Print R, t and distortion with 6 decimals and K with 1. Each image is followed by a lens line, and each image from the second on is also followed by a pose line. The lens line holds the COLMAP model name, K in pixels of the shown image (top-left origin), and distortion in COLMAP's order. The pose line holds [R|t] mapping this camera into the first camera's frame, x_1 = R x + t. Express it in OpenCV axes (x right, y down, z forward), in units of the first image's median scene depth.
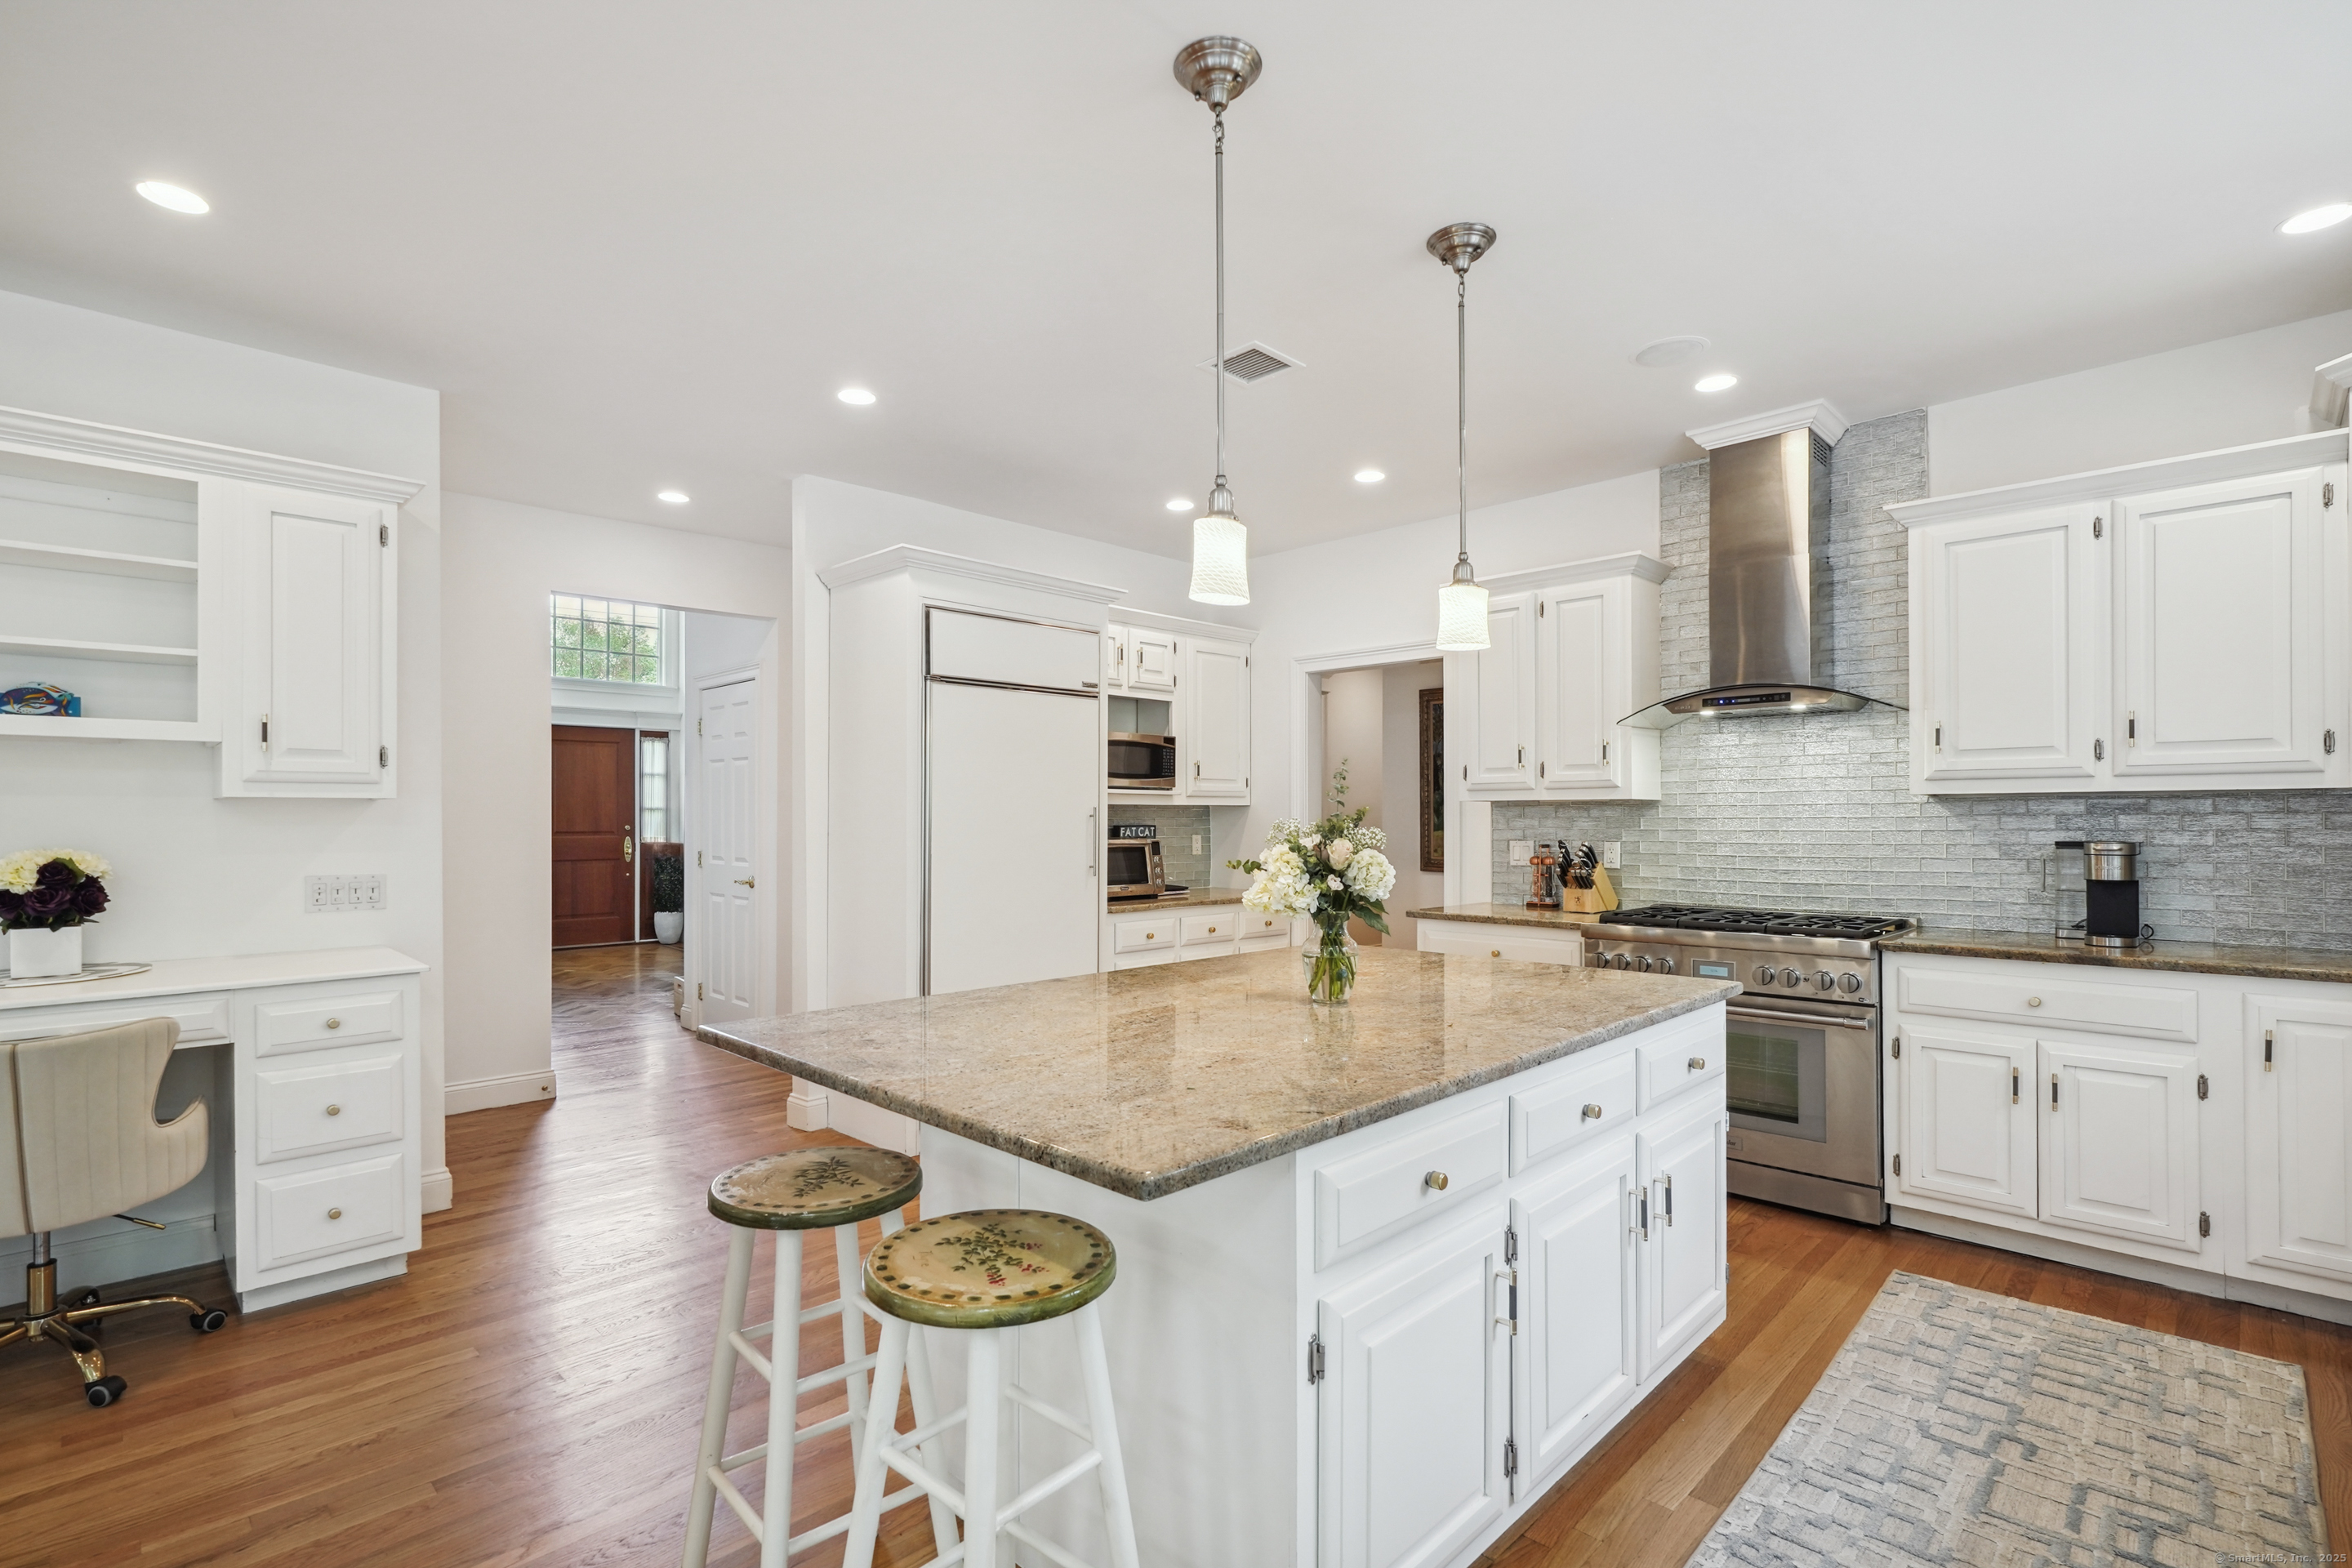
lens RADIAL K [[1089.5, 0, 1185.3], [0, 1089.5, 808.2], [0, 0, 1]] dist [-0.001536, 0.000606]
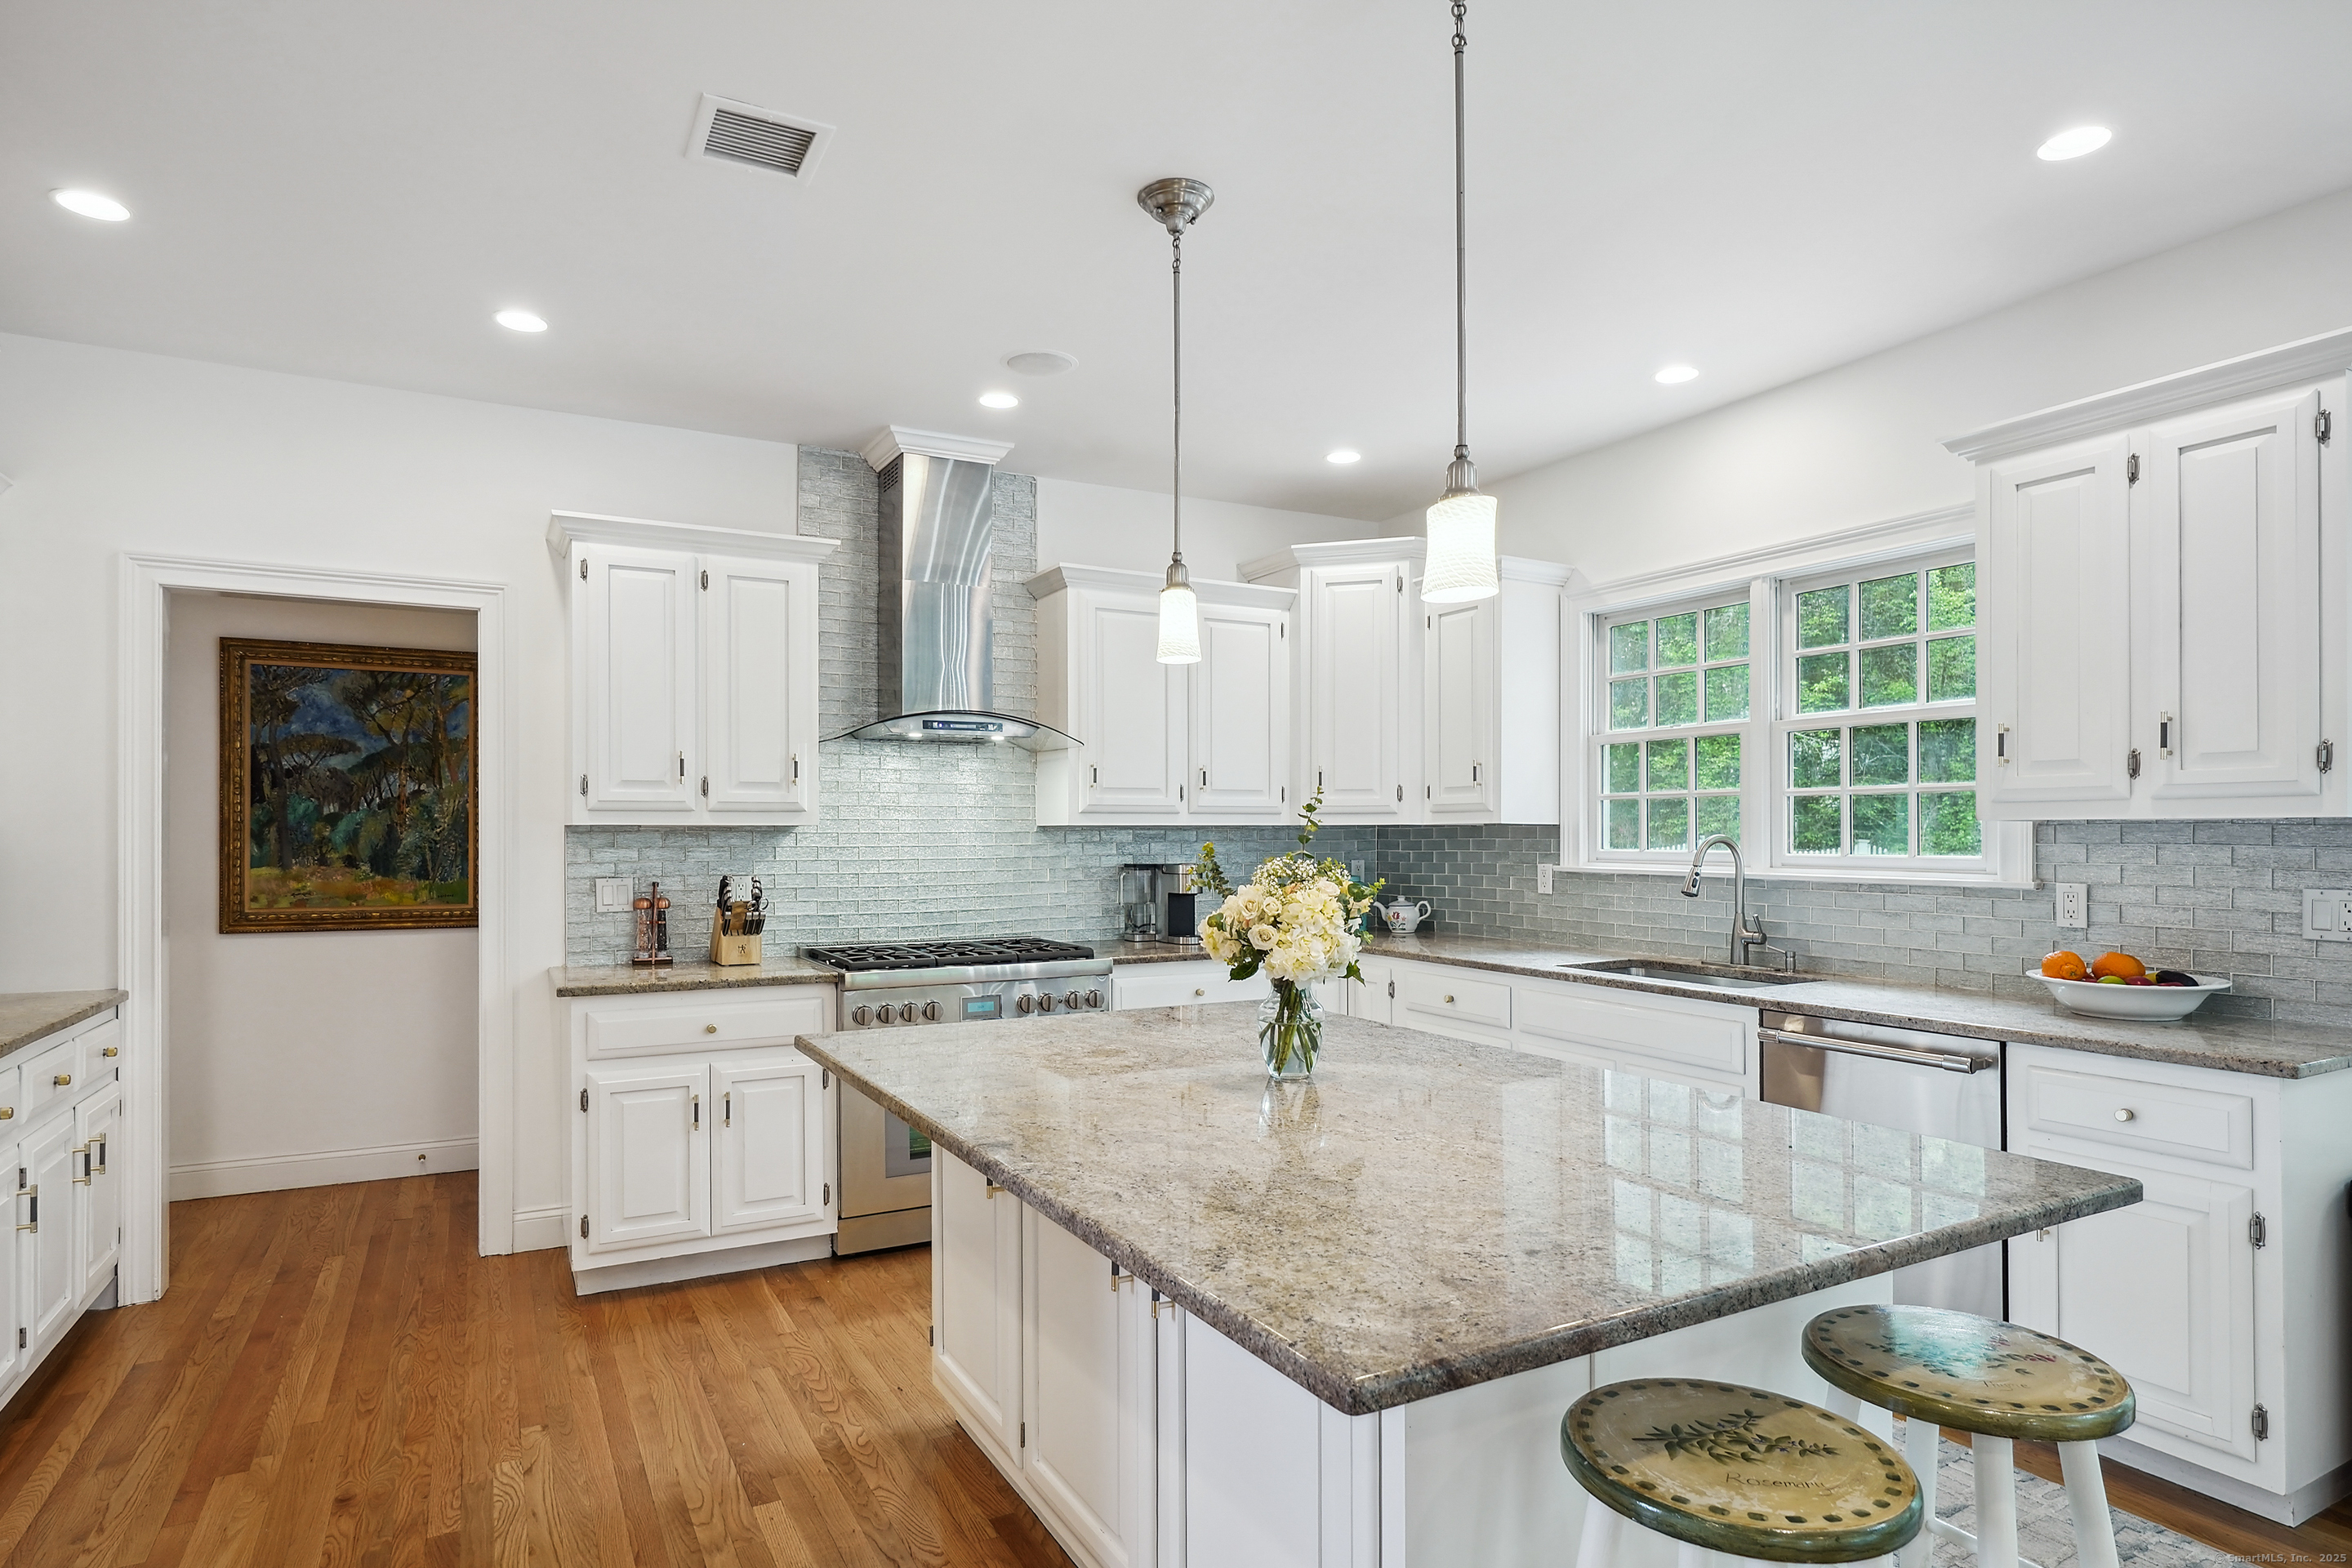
lens RADIAL K [[1280.0, 0, 1150.9], [0, 1280.0, 833.8], [0, 0, 1]] dist [0.005326, 0.000596]
pose [[0.302195, 0.006884, 0.953221, -0.457671], [-0.002477, 0.999976, -0.006436, 0.004217], [-0.953243, -0.000416, 0.302205, 0.424764]]
